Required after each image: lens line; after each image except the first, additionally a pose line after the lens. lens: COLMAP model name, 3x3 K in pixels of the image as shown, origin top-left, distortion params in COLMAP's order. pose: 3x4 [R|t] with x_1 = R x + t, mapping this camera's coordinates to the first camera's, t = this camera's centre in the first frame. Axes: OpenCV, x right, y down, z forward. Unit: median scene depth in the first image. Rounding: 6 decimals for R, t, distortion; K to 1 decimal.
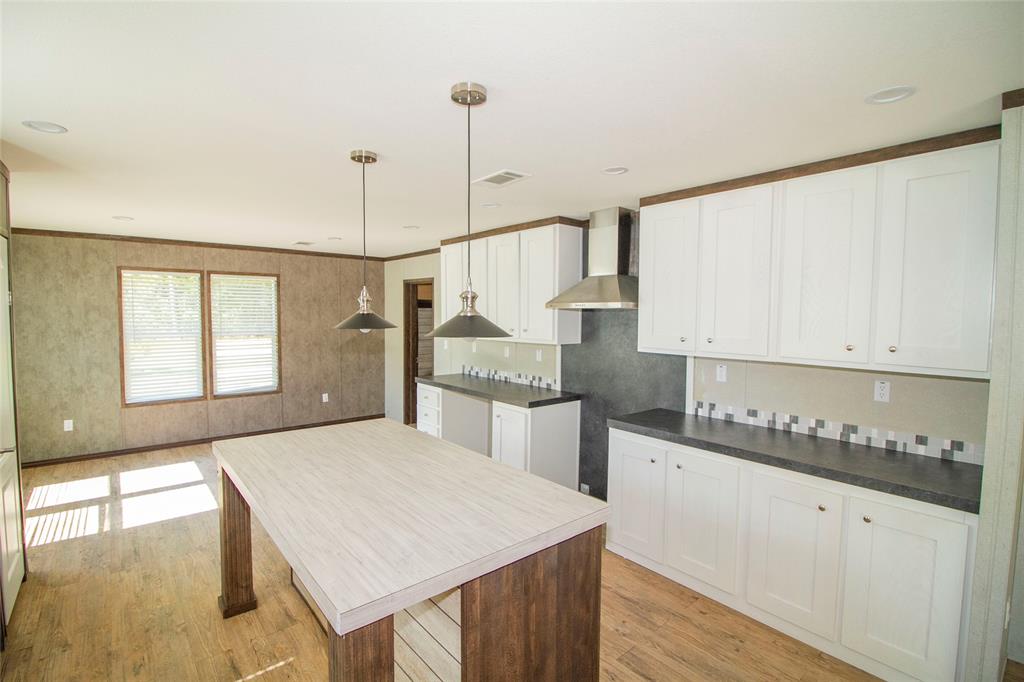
lens RADIAL K [[475.7, 0, 515.0], [0, 475.7, 342.3], [0, 0, 1]] dist [-0.006006, -0.008770]
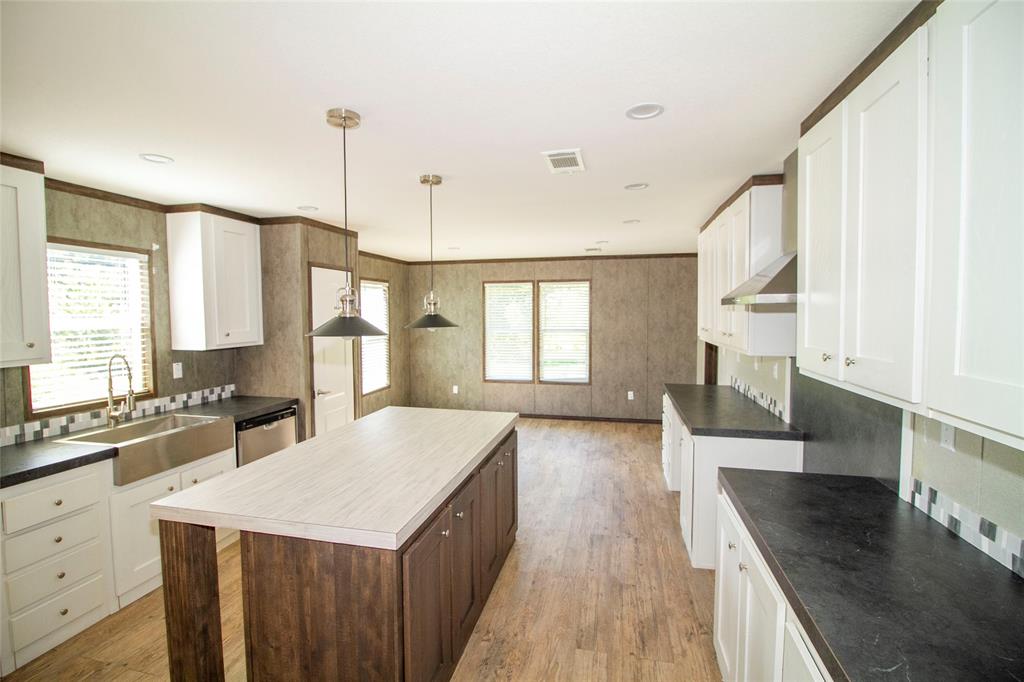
lens RADIAL K [[475.7, 0, 508.8], [0, 475.7, 340.4], [0, 0, 1]] dist [-0.006006, -0.008770]
pose [[0.595534, 0.038080, -0.802427, 0.346511], [-0.041315, 0.999006, 0.016746, -0.011743], [0.802267, 0.023179, 0.596516, 0.217723]]
